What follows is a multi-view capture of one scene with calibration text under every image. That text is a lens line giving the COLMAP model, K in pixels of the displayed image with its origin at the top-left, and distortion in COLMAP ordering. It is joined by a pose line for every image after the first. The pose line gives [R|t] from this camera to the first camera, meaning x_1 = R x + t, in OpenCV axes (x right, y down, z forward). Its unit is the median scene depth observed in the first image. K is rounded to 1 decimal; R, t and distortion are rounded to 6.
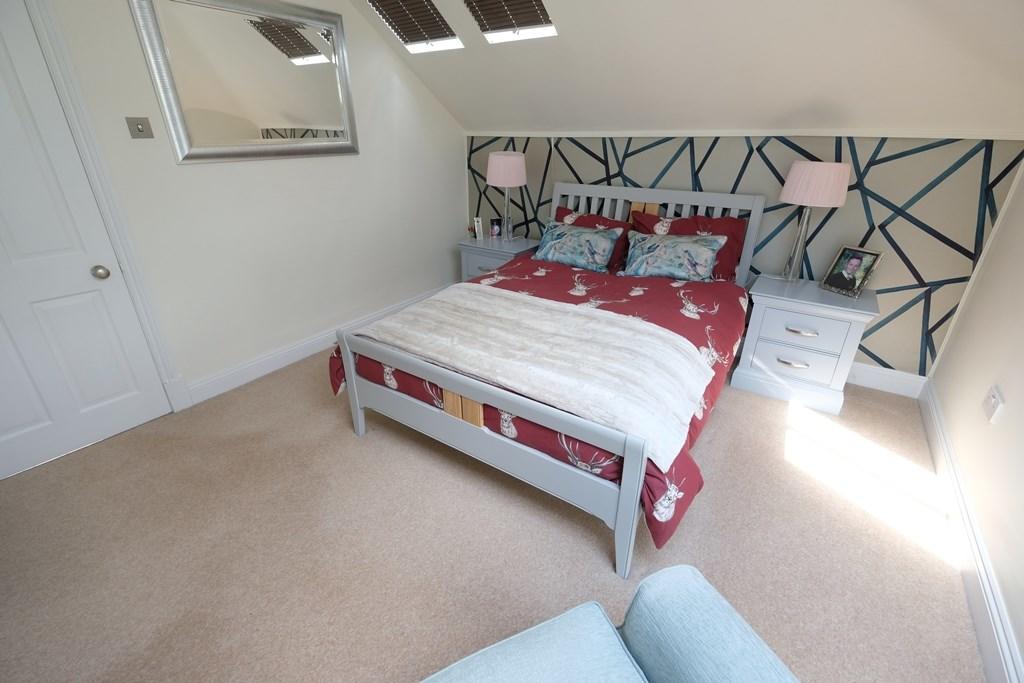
lens RADIAL K [[445.2, 0, 513.3], [0, 445.2, 341.4], [0, 0, 1]] dist [-0.002351, -0.000171]
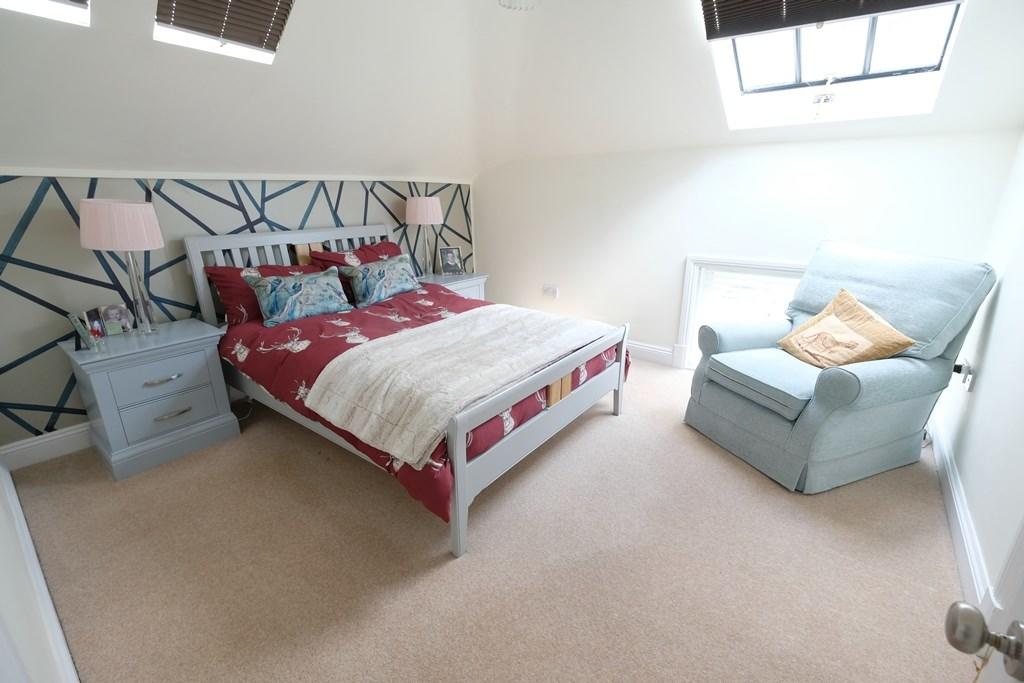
lens RADIAL K [[445.2, 0, 513.6], [0, 445.2, 340.0], [0, 0, 1]] dist [-0.002351, -0.000171]
pose [[0.058253, -0.316443, 0.946821, -0.758060], [0.423160, 0.866839, 0.263677, -0.209636], [-0.904181, 0.385296, 0.184402, 0.526277]]
